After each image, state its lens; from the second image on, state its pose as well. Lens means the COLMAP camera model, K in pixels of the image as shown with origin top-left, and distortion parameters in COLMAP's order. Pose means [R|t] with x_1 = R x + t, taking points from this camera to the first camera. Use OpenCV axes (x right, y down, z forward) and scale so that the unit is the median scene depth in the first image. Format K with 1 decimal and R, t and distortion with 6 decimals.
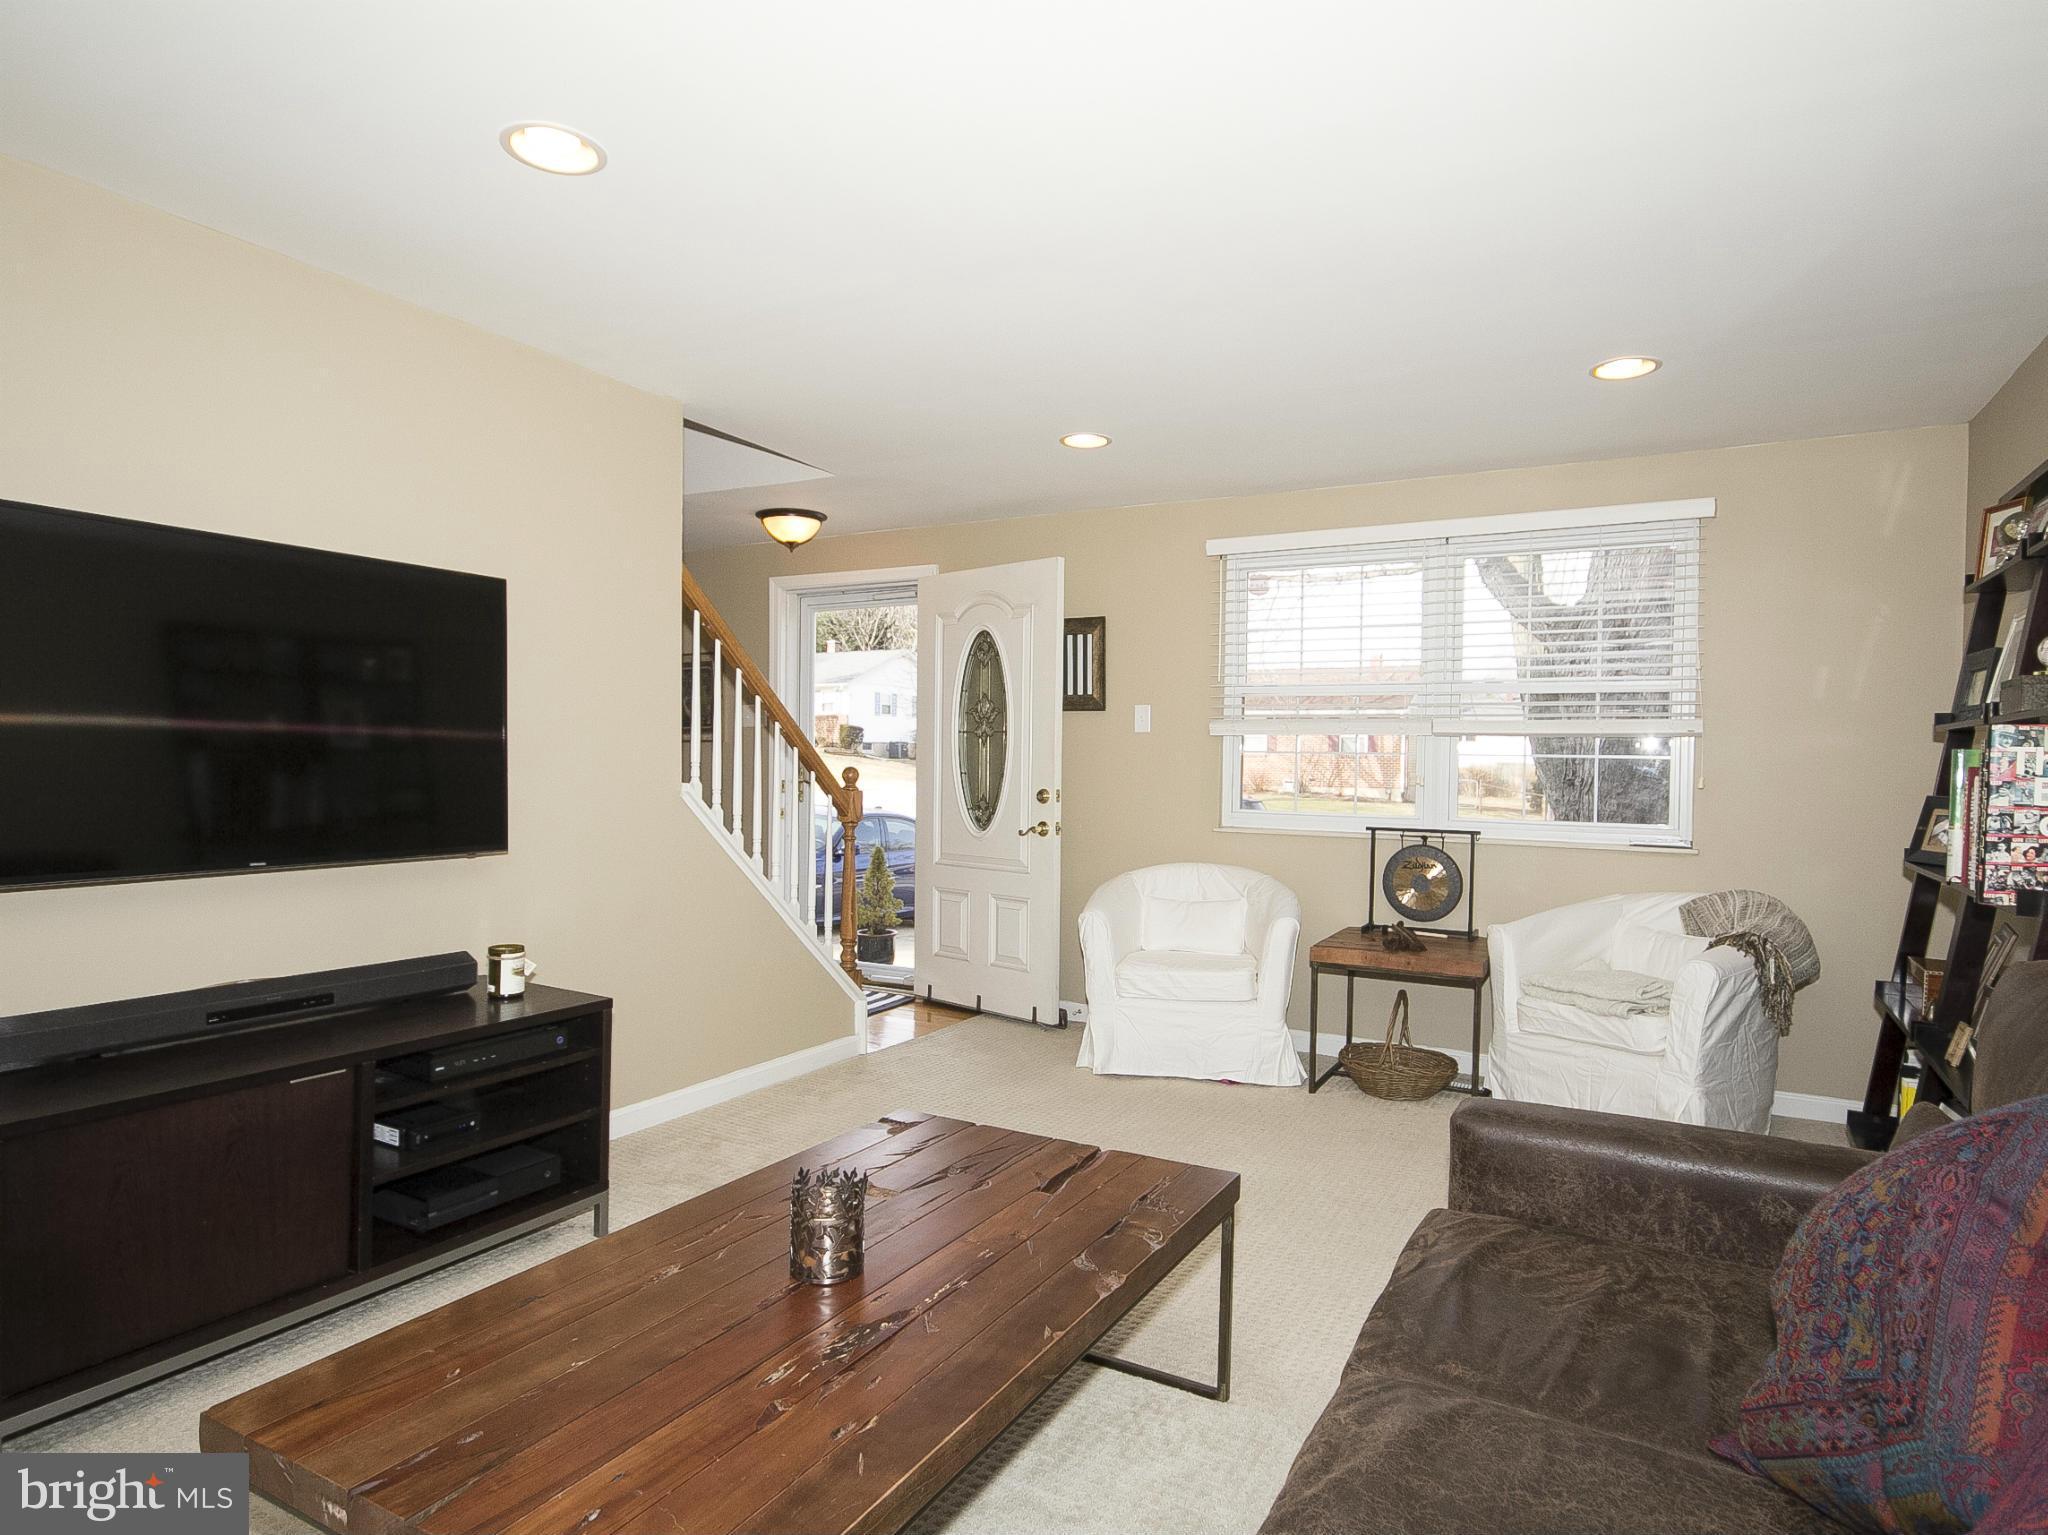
lens RADIAL K [[1161.8, 0, 1024.0], [0, 1161.8, 767.5], [0, 0, 1]] dist [-0.003970, 0.000982]
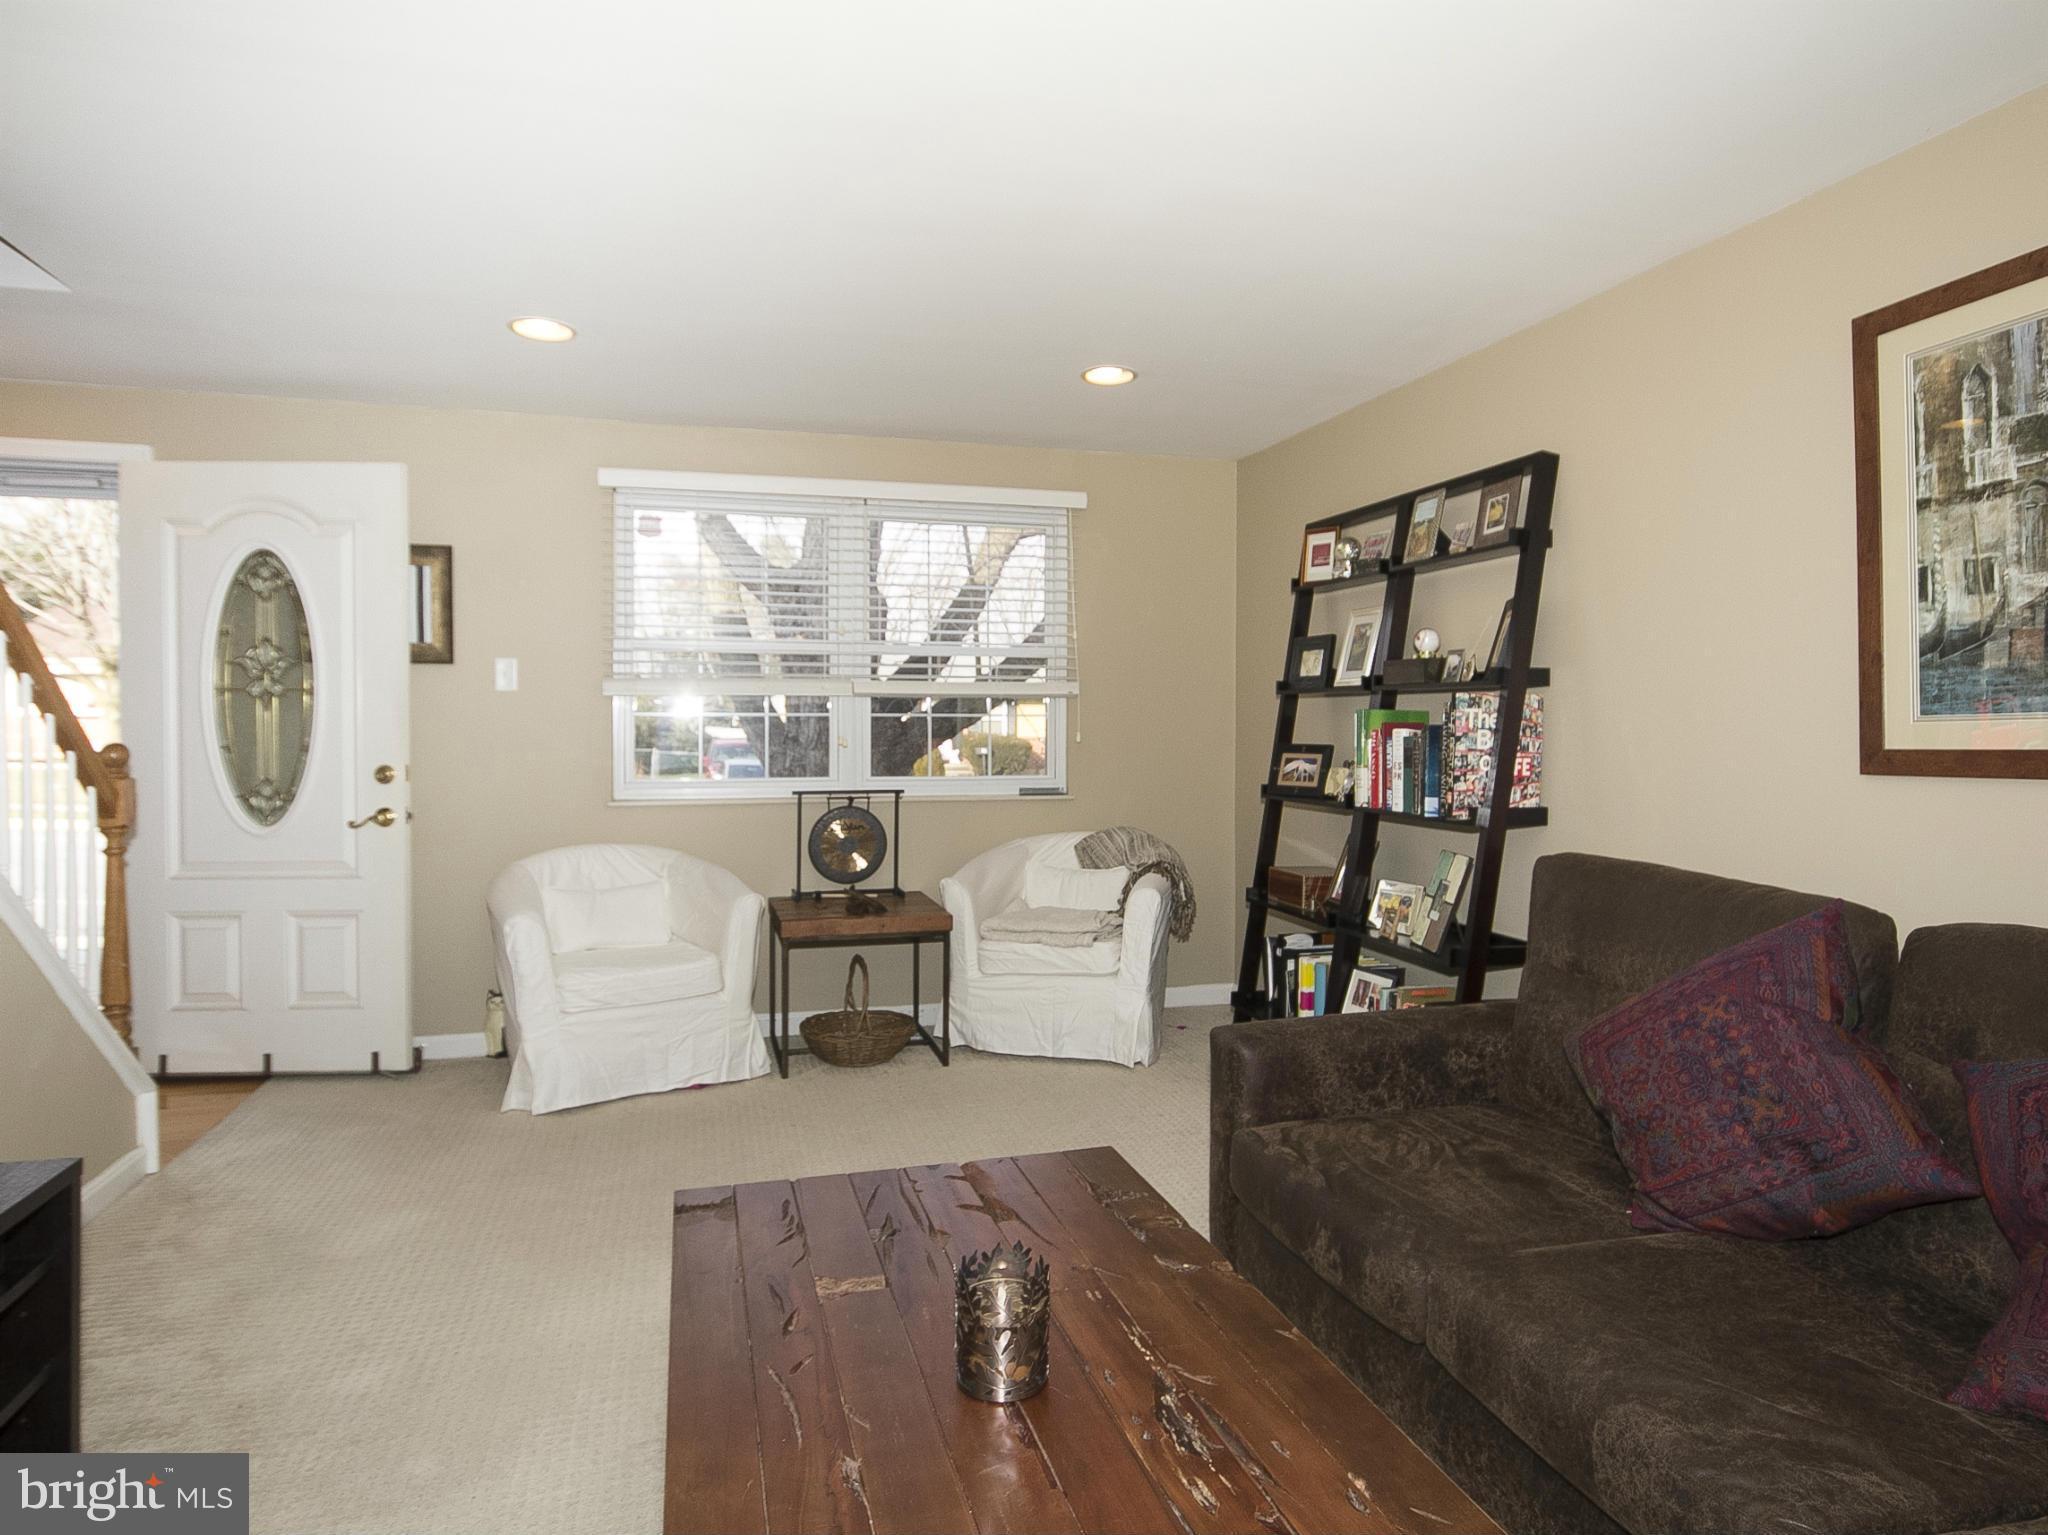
lens RADIAL K [[1218.6, 0, 1025.1], [0, 1218.6, 739.1], [0, 0, 1]] dist [-0.005060, 0.001772]
pose [[0.704577, -0.022999, 0.709255, -0.287574], [0.015126, 0.999734, 0.017391, -0.006969], [-0.709467, -0.001525, 0.704737, 0.157724]]
